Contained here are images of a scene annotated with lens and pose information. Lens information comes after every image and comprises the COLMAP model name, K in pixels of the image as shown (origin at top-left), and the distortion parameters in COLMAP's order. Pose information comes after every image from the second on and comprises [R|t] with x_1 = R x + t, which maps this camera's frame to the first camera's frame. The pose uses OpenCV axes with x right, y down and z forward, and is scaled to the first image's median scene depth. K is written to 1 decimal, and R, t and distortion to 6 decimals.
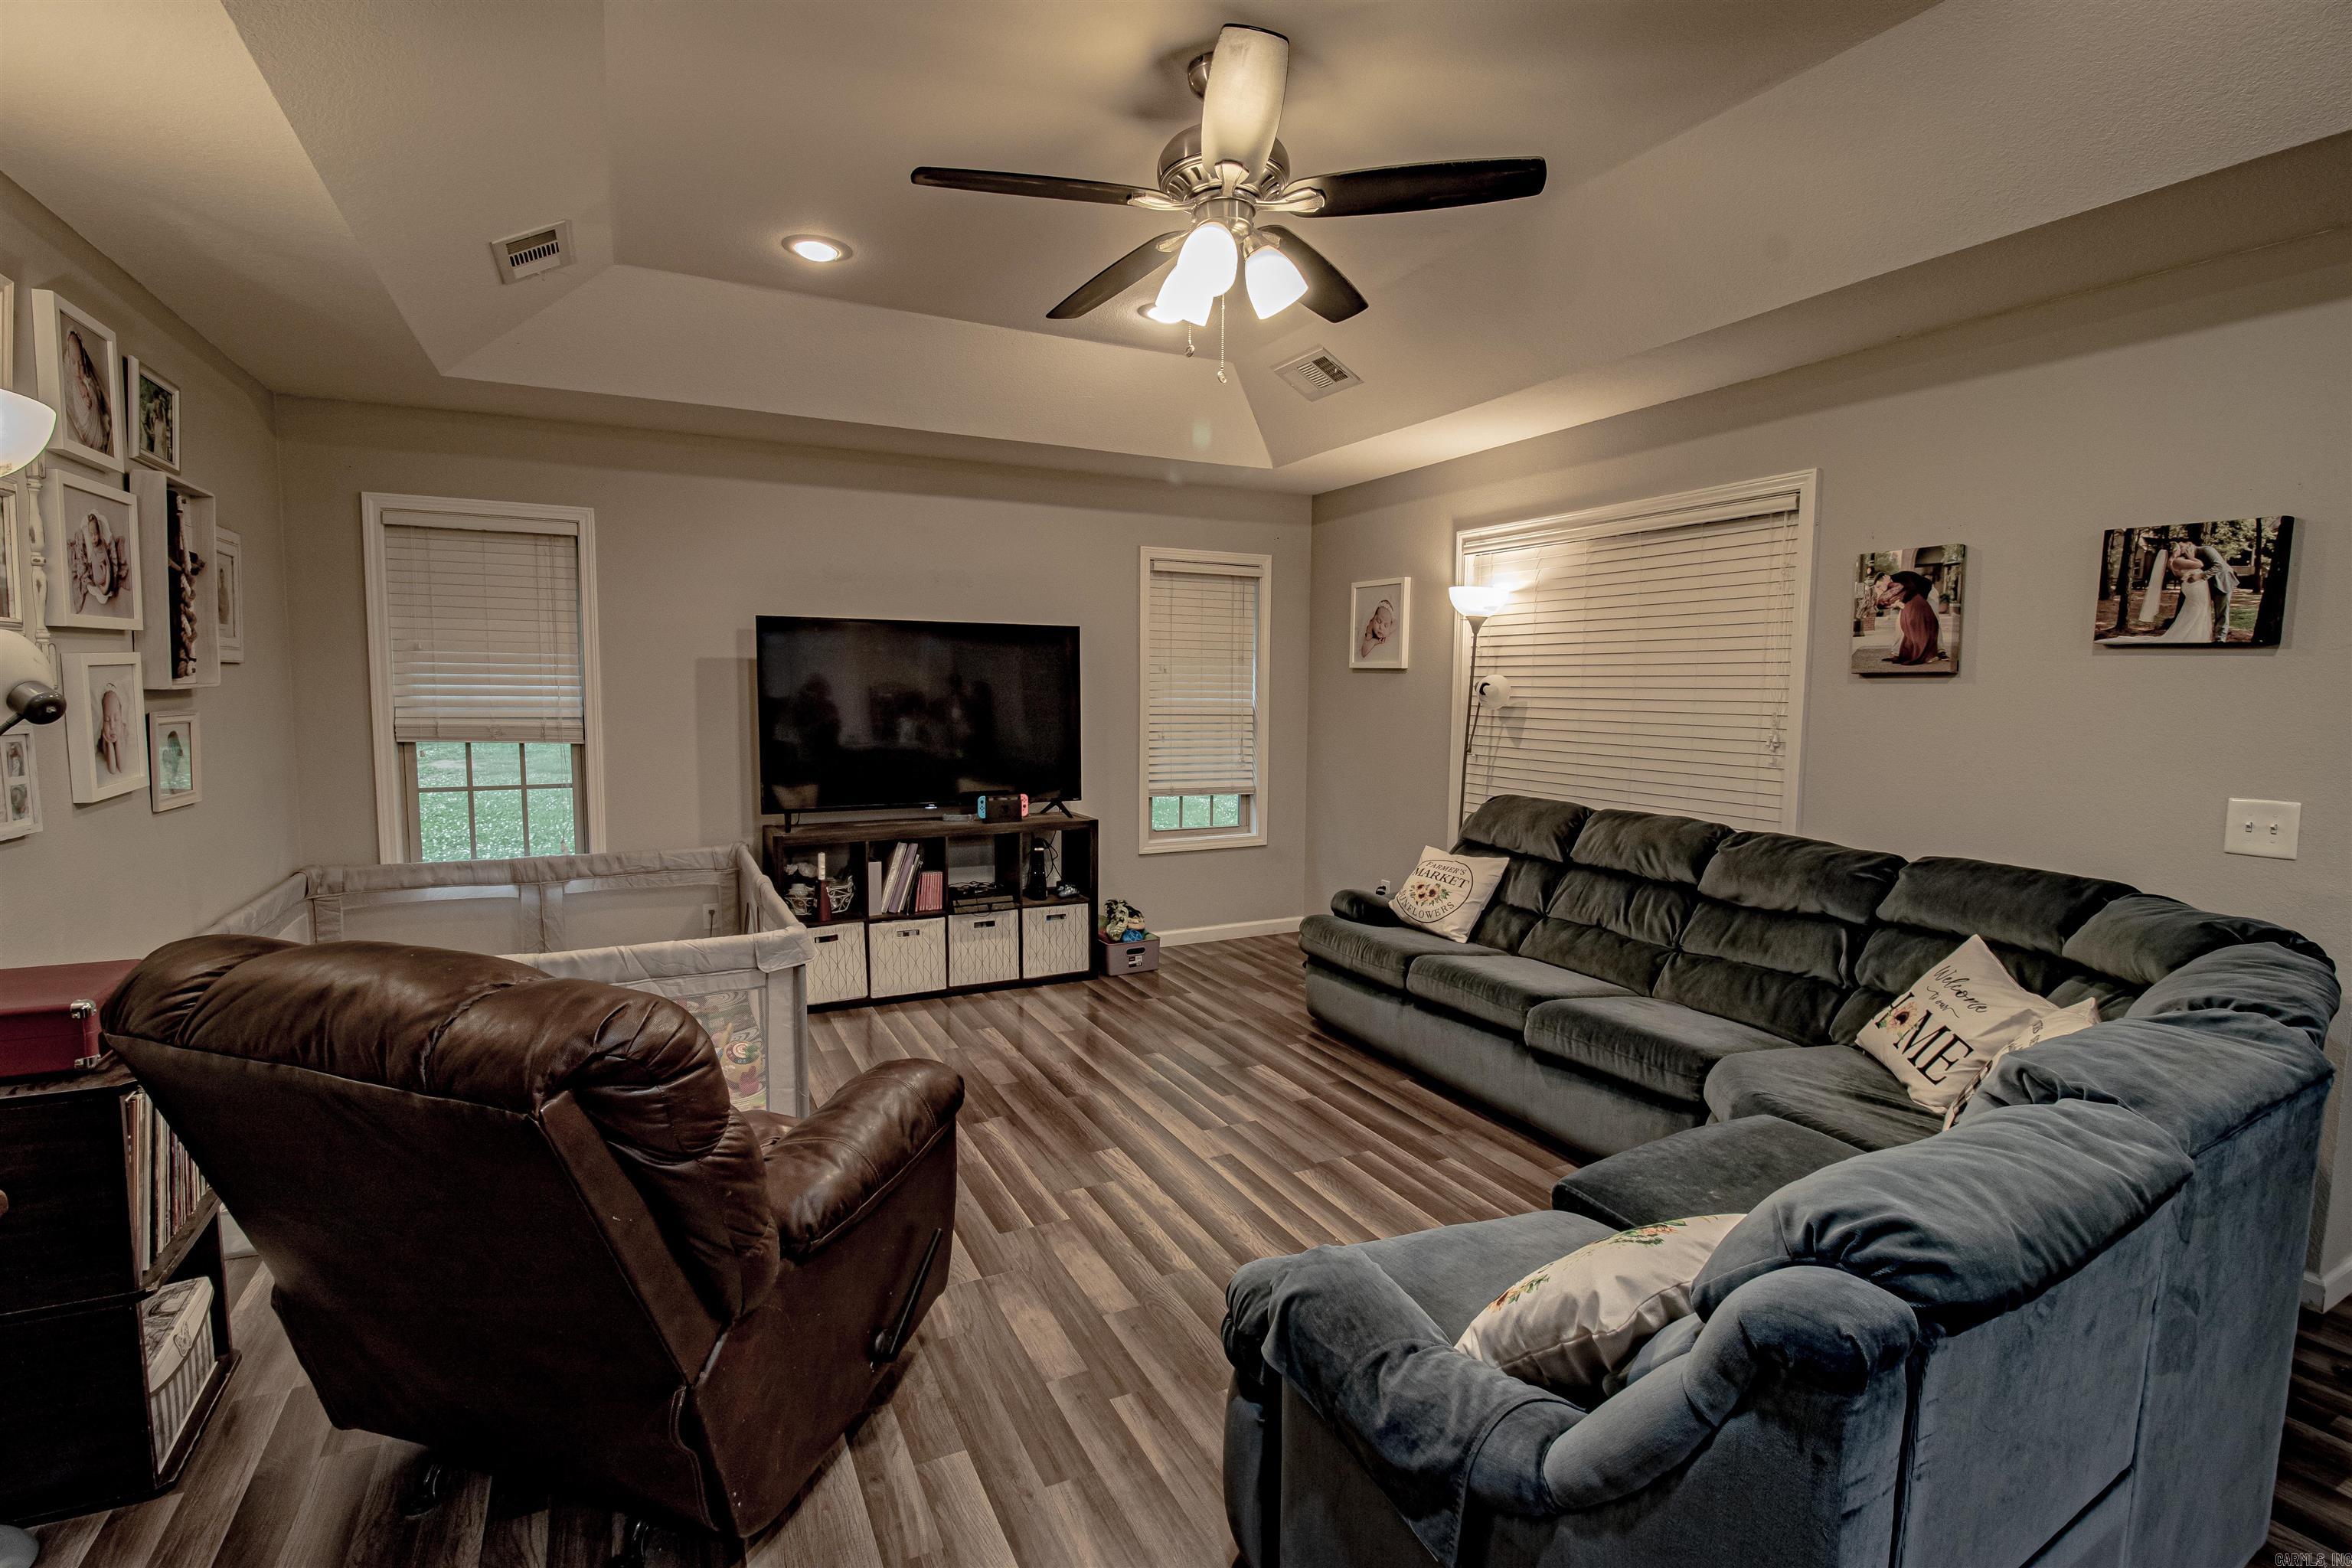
lens RADIAL K [[1089.8, 0, 1184.5], [0, 1089.8, 783.5], [0, 0, 1]] dist [-0.002528, -0.012625]
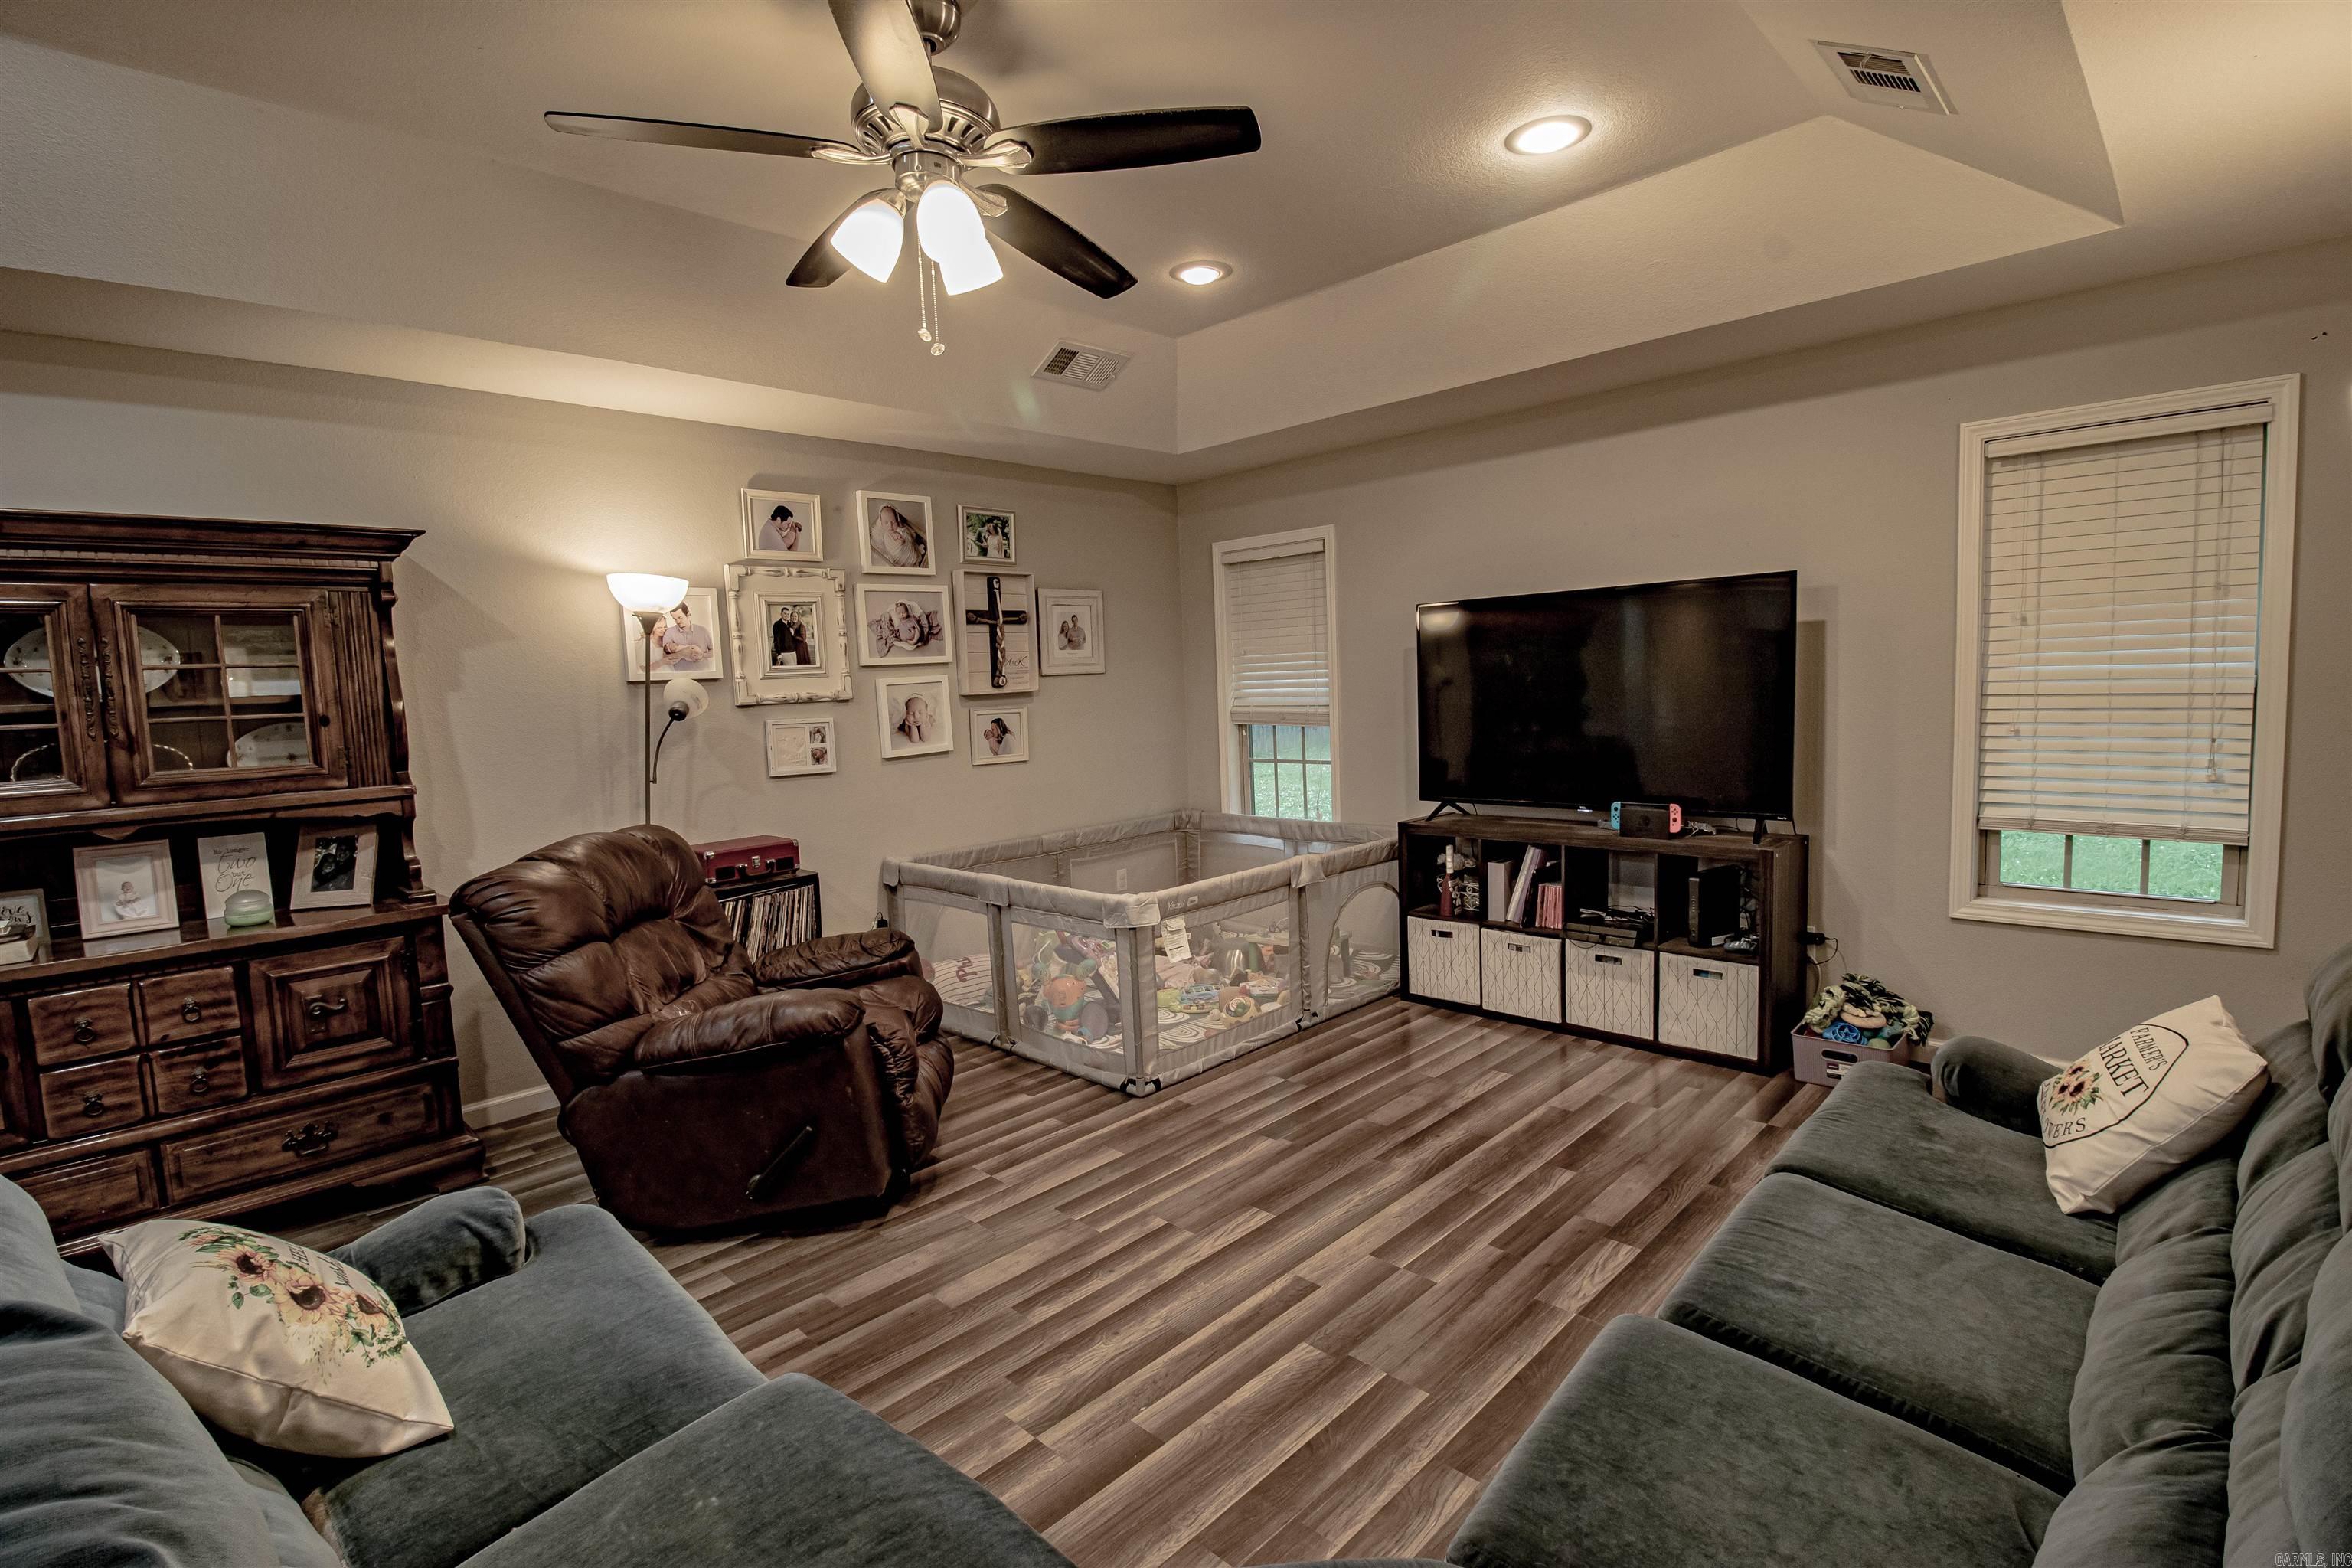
lens RADIAL K [[1089.8, 0, 1181.2], [0, 1089.8, 783.6], [0, 0, 1]] dist [-0.002528, -0.012625]
pose [[0.316416, 0.067580, -0.946210, 0.511677], [-0.042112, 0.997477, 0.057160, -0.036938], [0.947685, 0.021760, 0.318463, 0.474024]]
